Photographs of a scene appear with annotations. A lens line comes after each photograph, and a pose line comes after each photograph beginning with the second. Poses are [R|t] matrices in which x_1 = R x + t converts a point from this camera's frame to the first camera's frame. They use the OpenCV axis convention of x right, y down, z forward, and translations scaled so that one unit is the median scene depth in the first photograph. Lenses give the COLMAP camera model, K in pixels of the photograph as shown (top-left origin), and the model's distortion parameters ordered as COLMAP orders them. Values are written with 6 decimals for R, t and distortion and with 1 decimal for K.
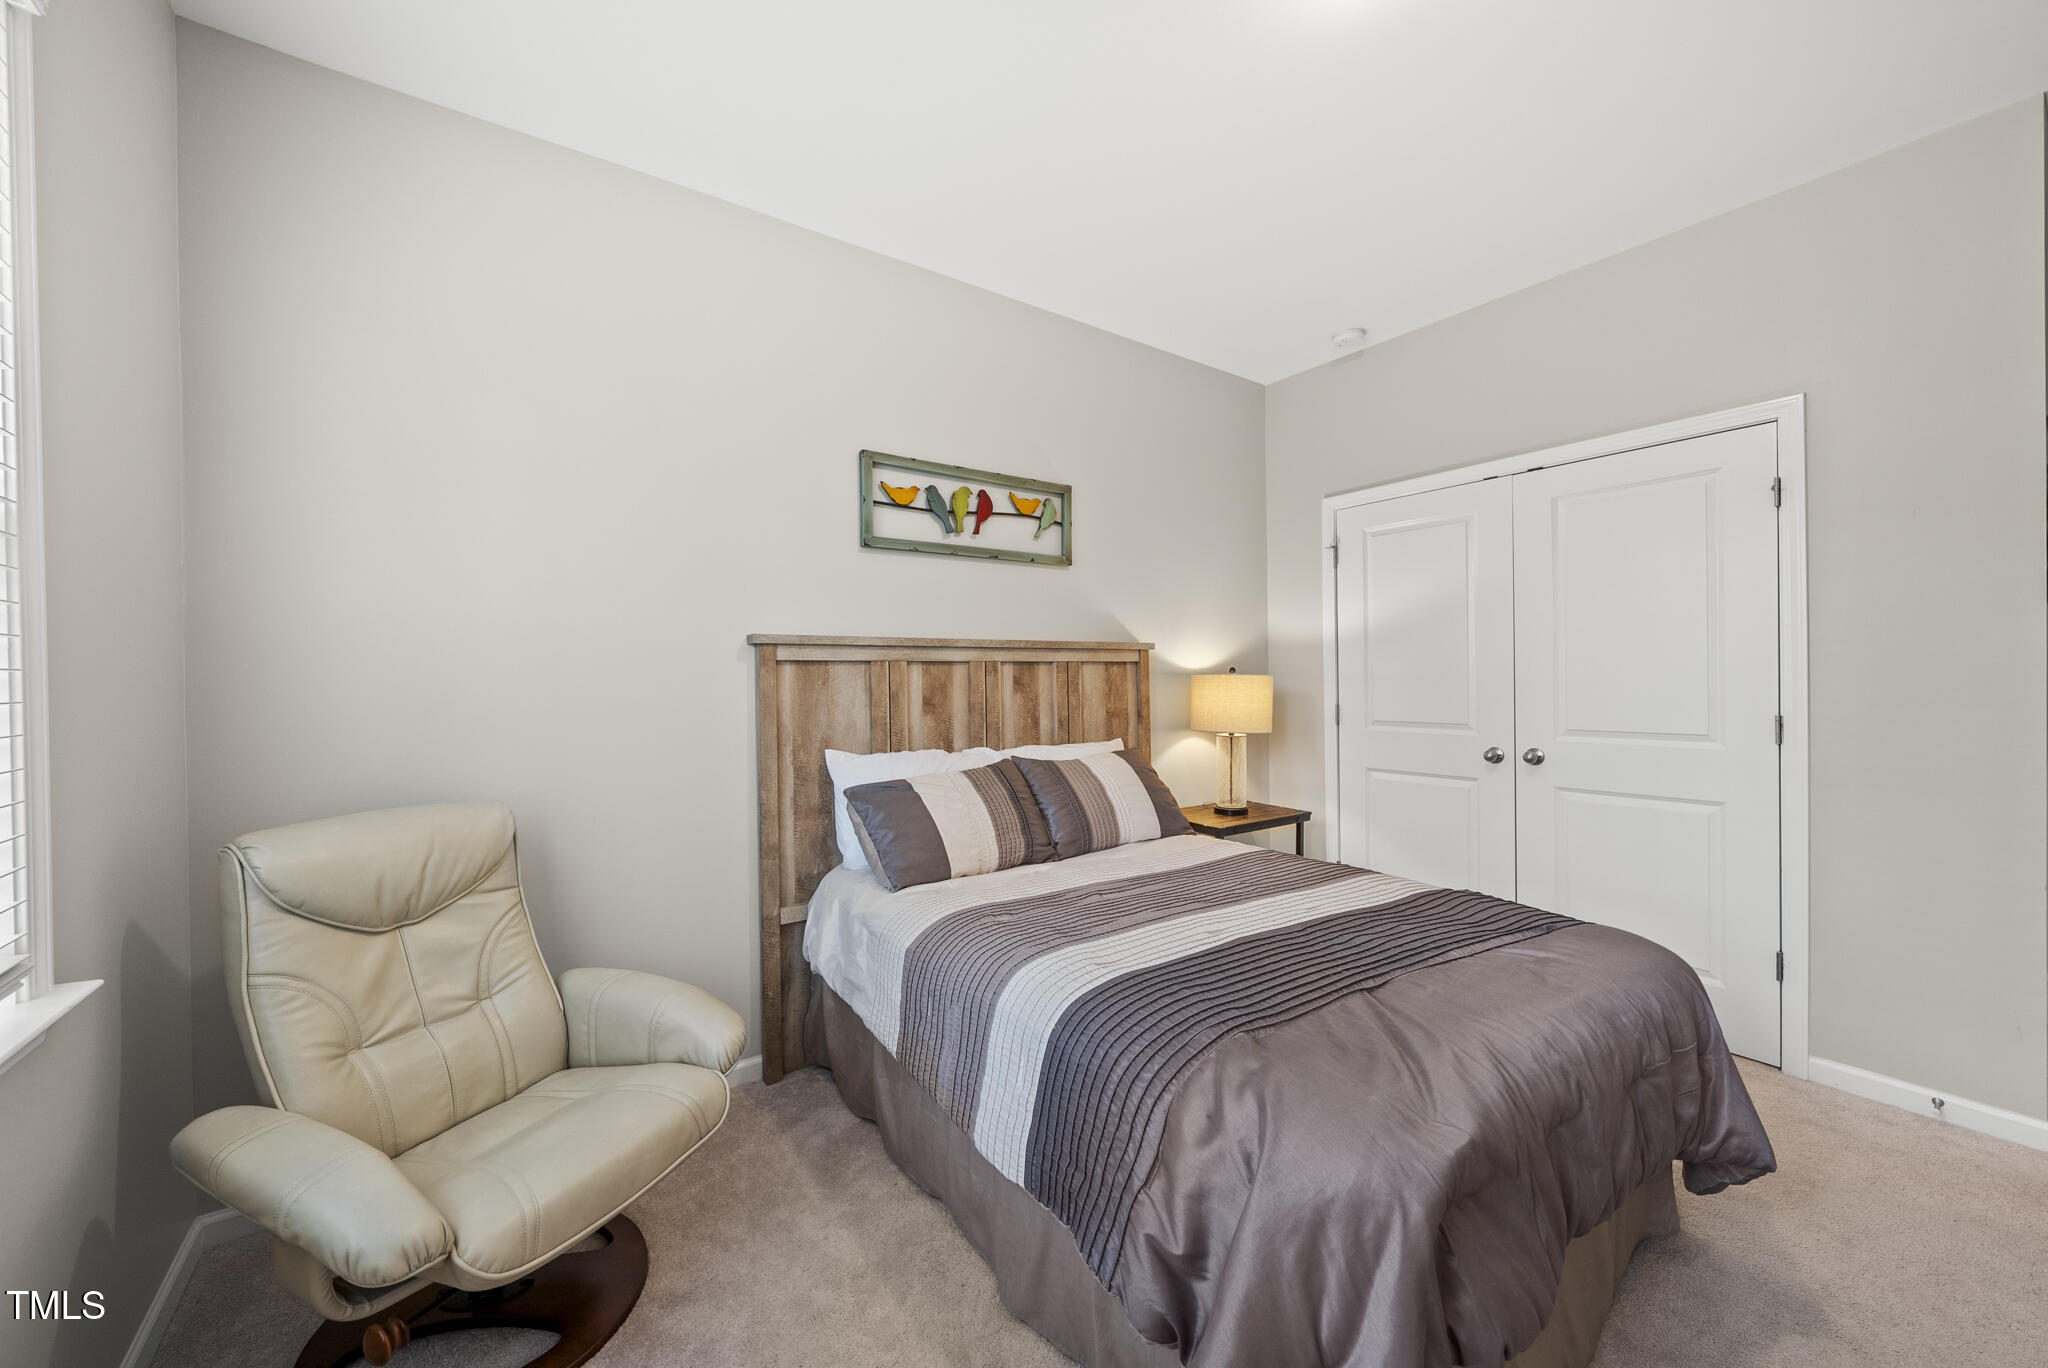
lens RADIAL K [[778.5, 0, 1025.1], [0, 778.5, 683.8], [0, 0, 1]] dist [-0.001693, -0.000025]
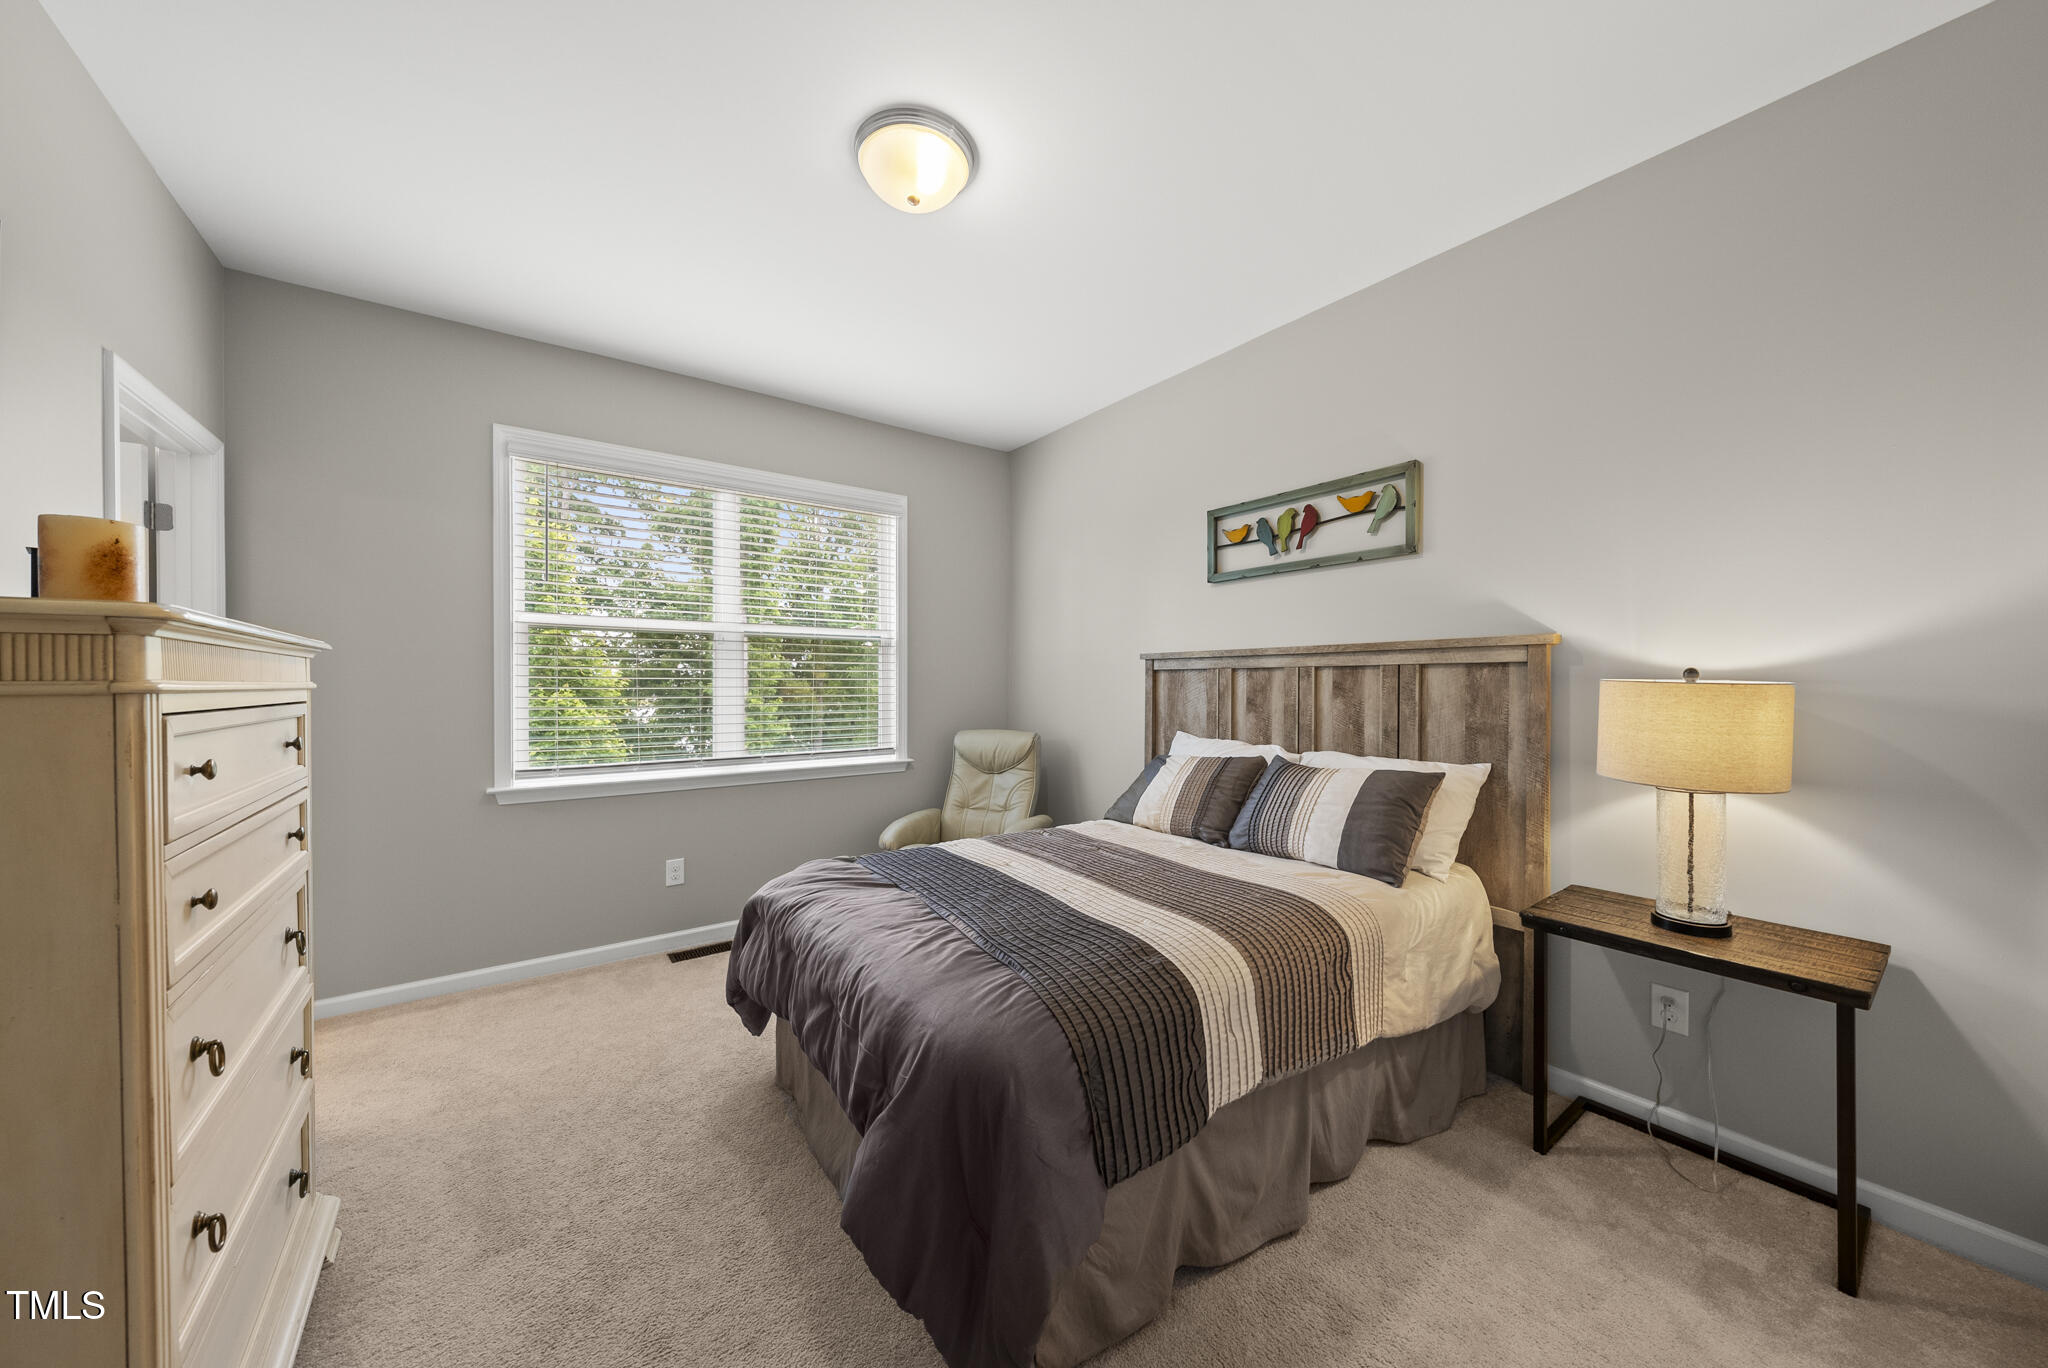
lens RADIAL K [[697.2, 0, 1024.7], [0, 697.2, 681.1], [0, 0, 1]] dist [-0.001837, 0.000150]
pose [[0.014788, 0.008903, -0.999851, 0.897712], [-0.008354, 0.999927, 0.008780, -0.014548], [0.999856, 0.008223, 0.014861, 0.606303]]
